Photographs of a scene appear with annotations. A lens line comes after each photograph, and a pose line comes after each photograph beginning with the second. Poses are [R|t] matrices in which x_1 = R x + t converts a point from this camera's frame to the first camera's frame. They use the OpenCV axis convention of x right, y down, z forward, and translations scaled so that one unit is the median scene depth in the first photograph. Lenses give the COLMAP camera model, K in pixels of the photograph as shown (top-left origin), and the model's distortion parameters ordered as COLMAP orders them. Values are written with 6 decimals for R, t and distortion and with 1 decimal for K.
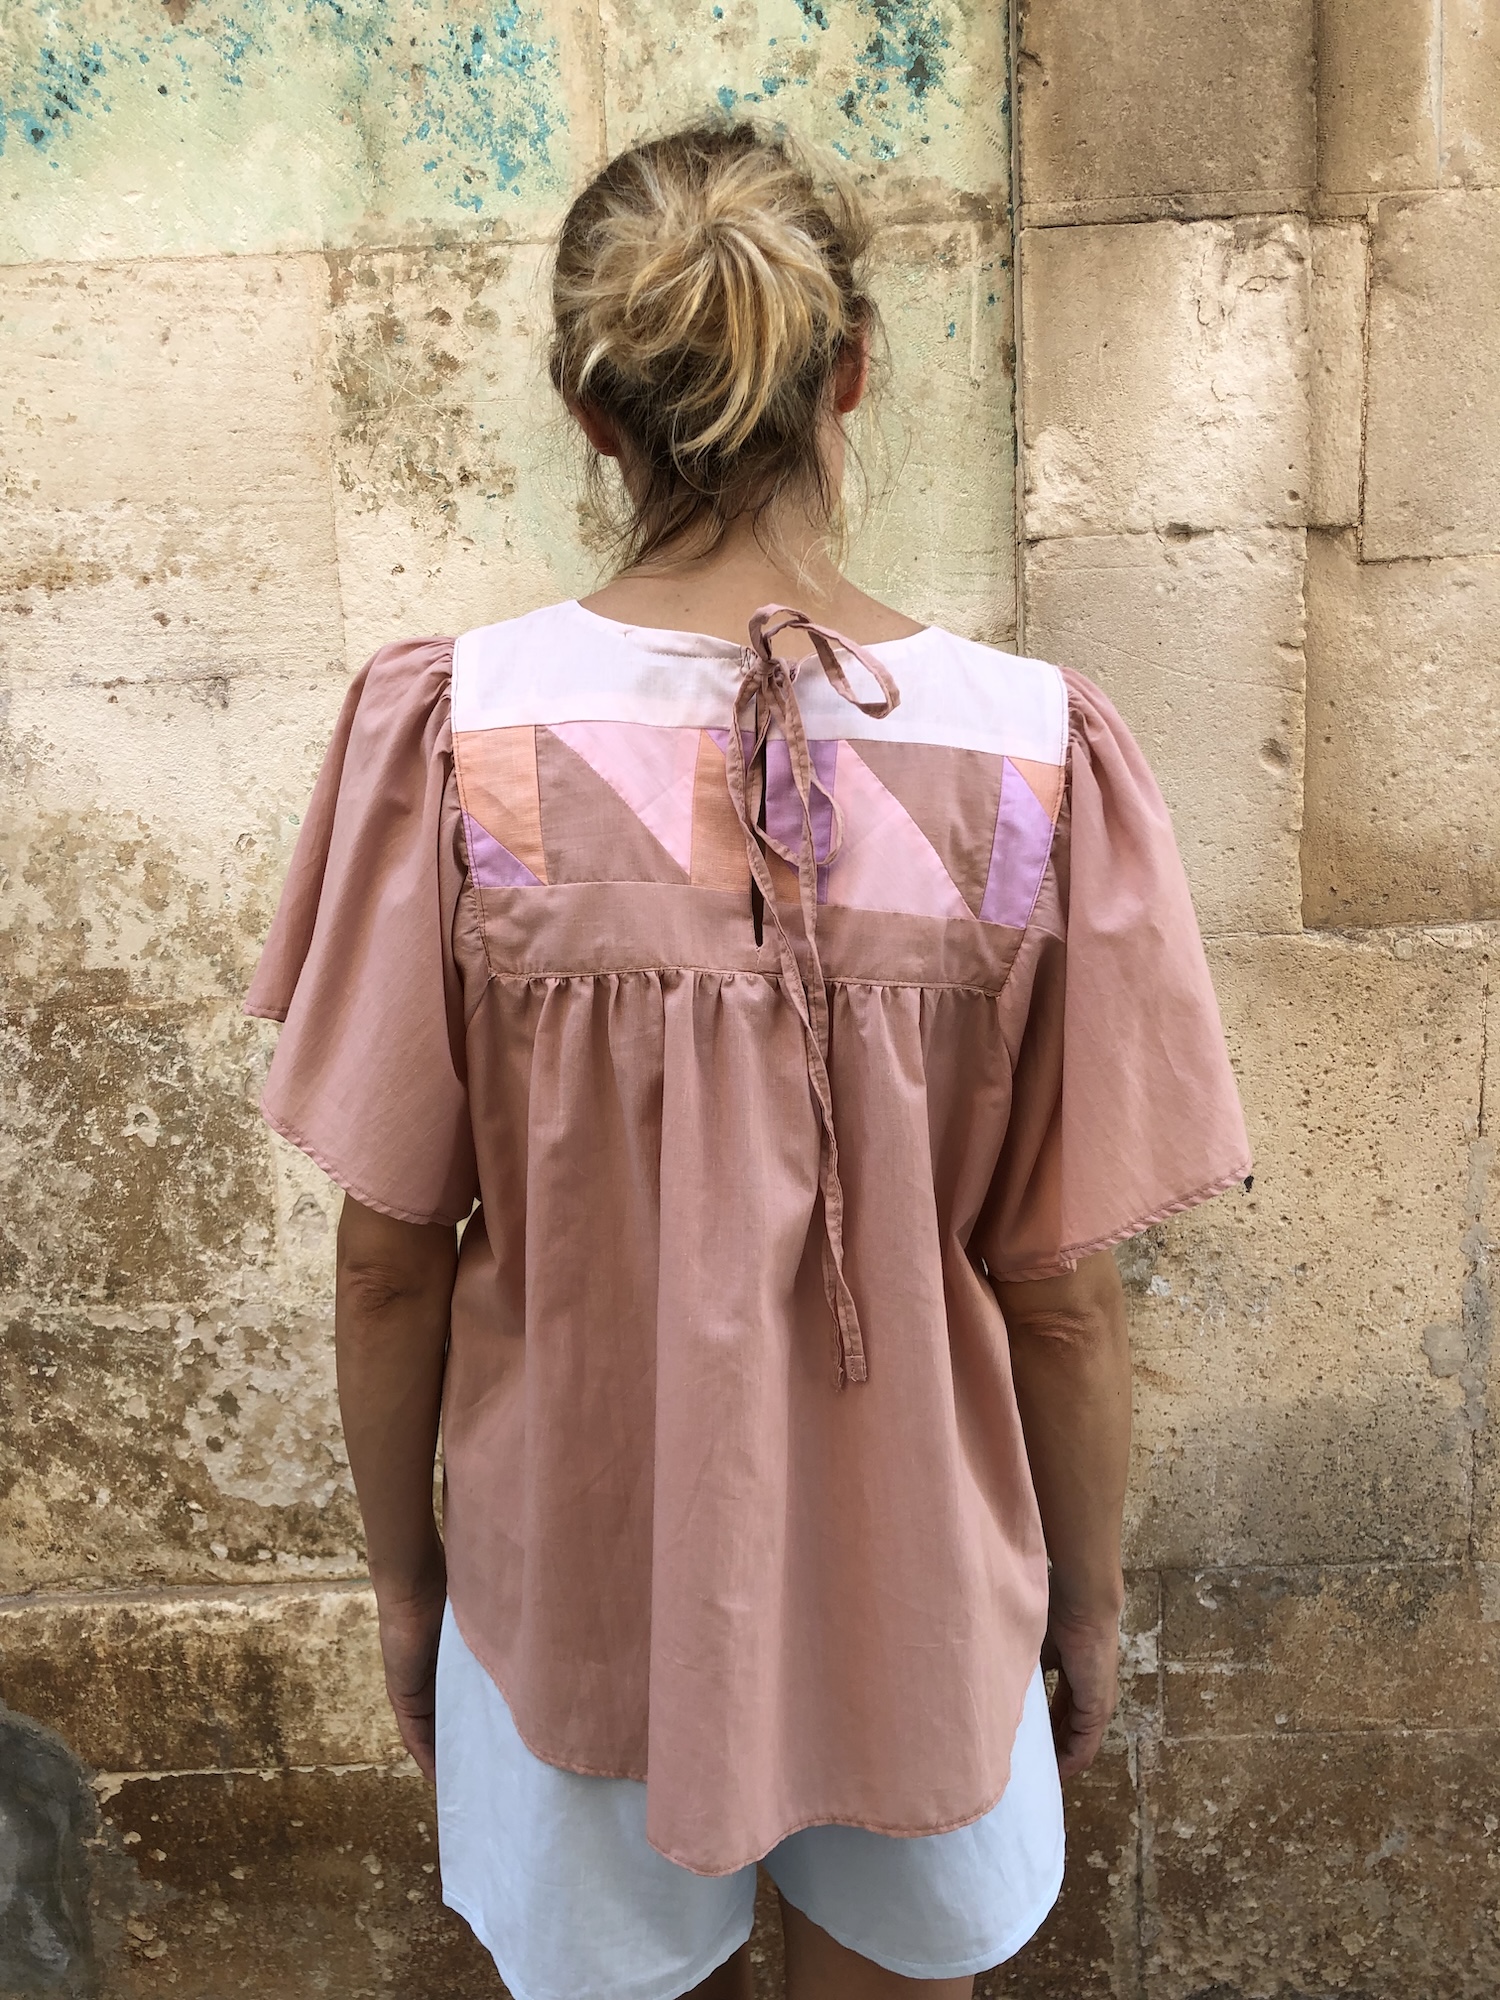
lens RADIAL K [[1657.7, 0, 752.3], [0, 1657.7, 966.4], [0, 0, 1]] dist [0.011448, -0.003647]
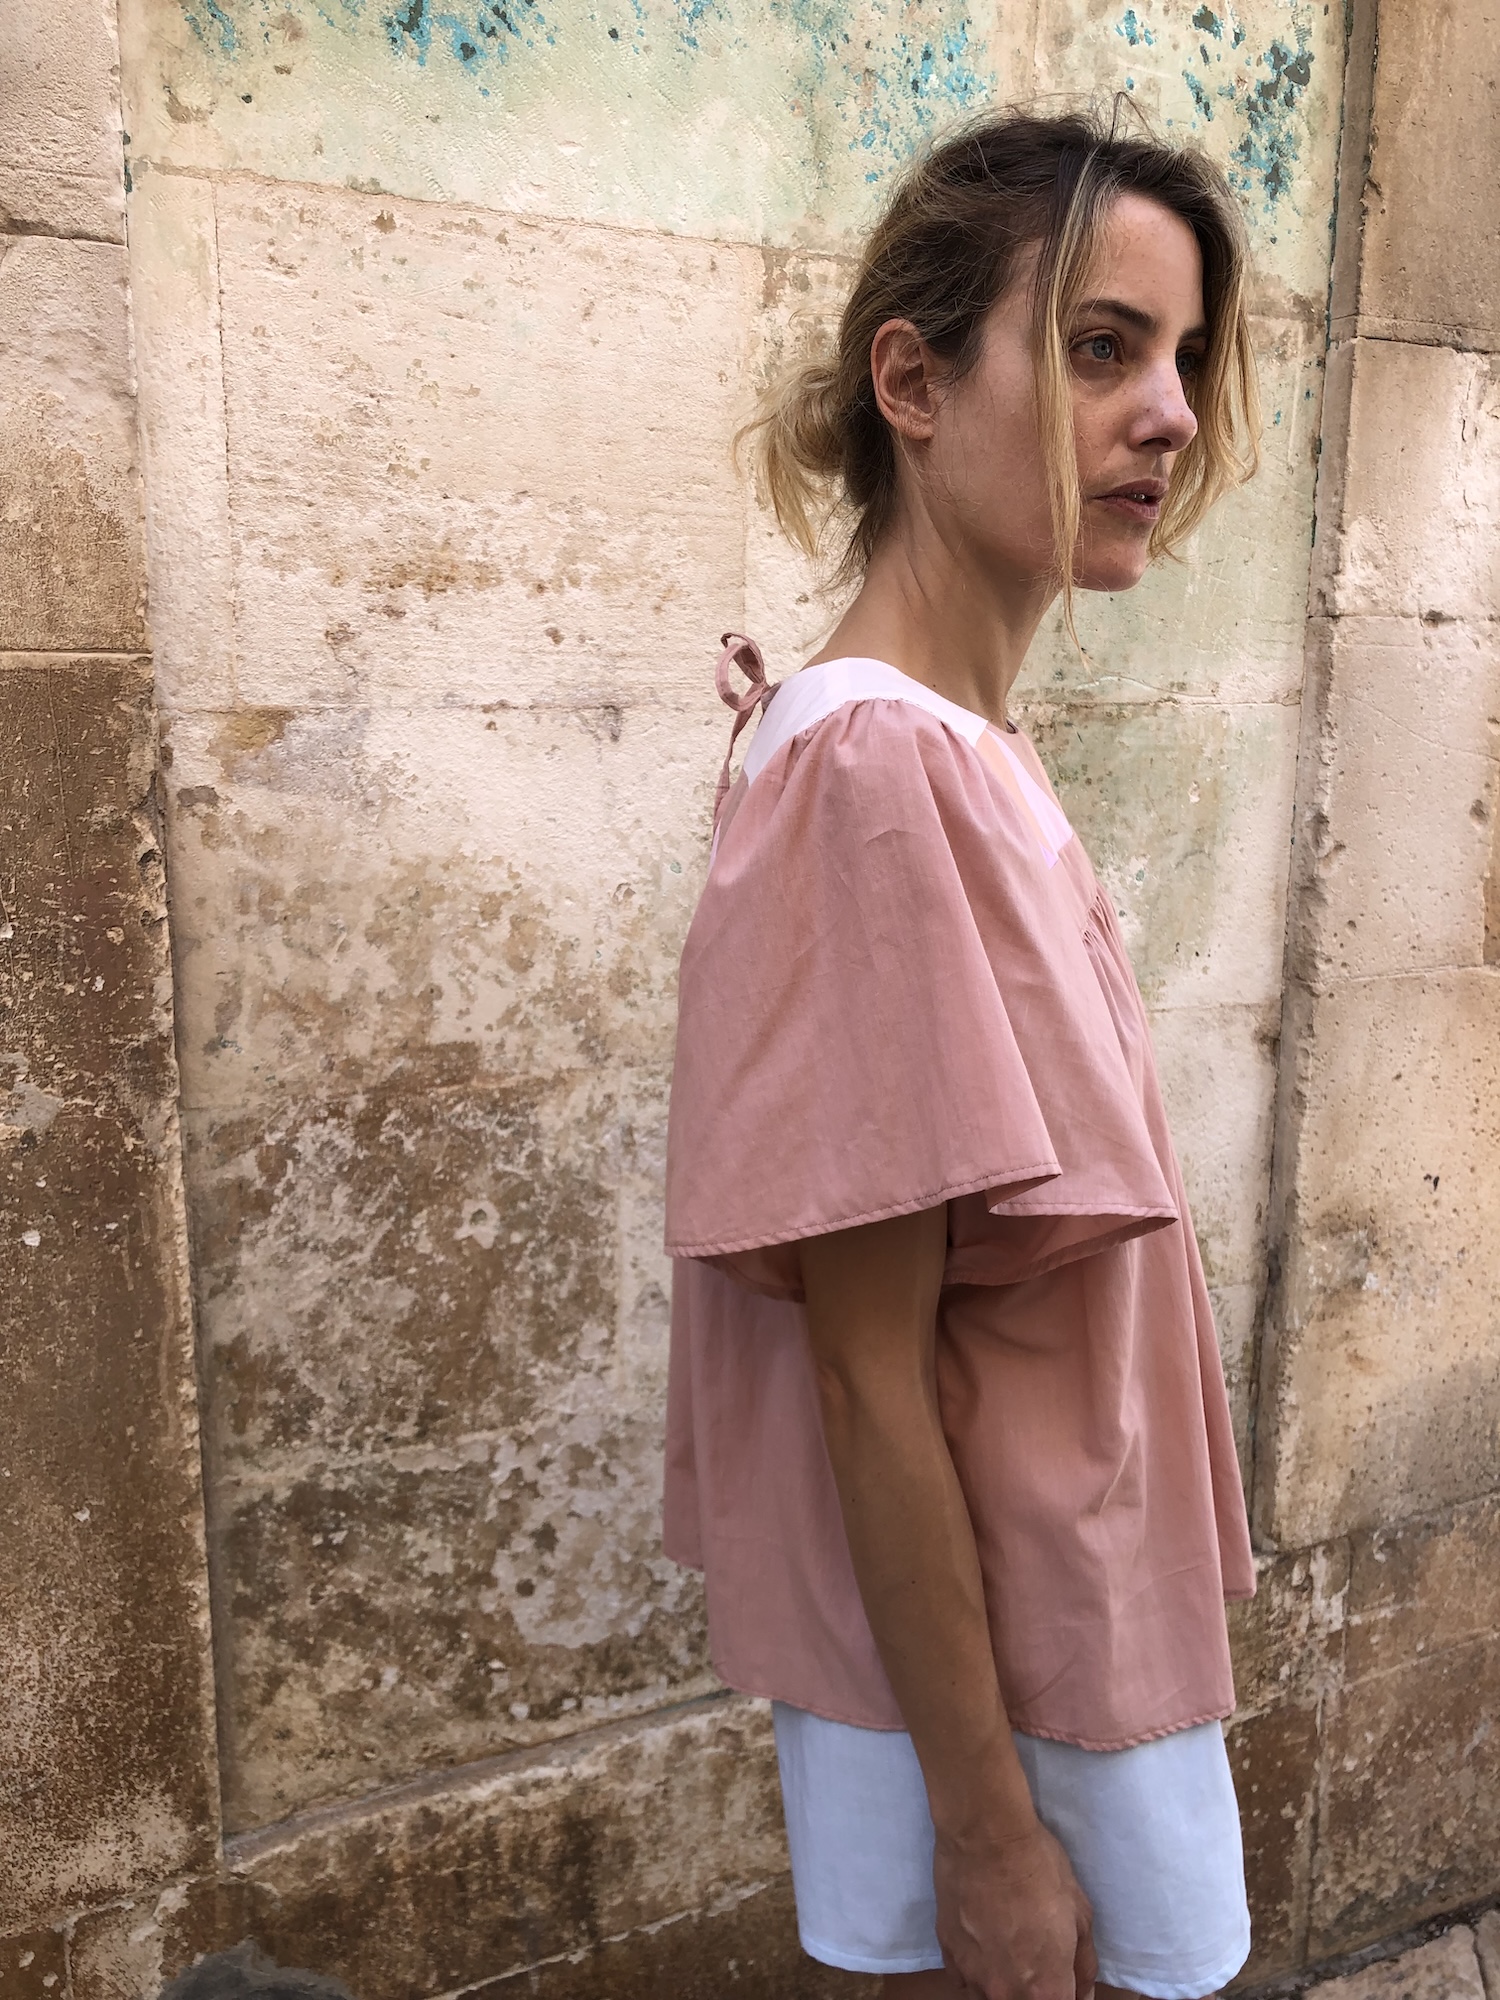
lens RADIAL K [[1657.7, 0, 743.5], [0, 1657.7, 970.8], [0, 0, 1]] dist [0.011448, -0.003647]
pose [[0.891265, -0.026708, 0.452695, -0.666217], [0.032709, 0.999450, -0.005433, -0.026753], [-0.452301, 0.019649, 0.891649, 0.190631]]
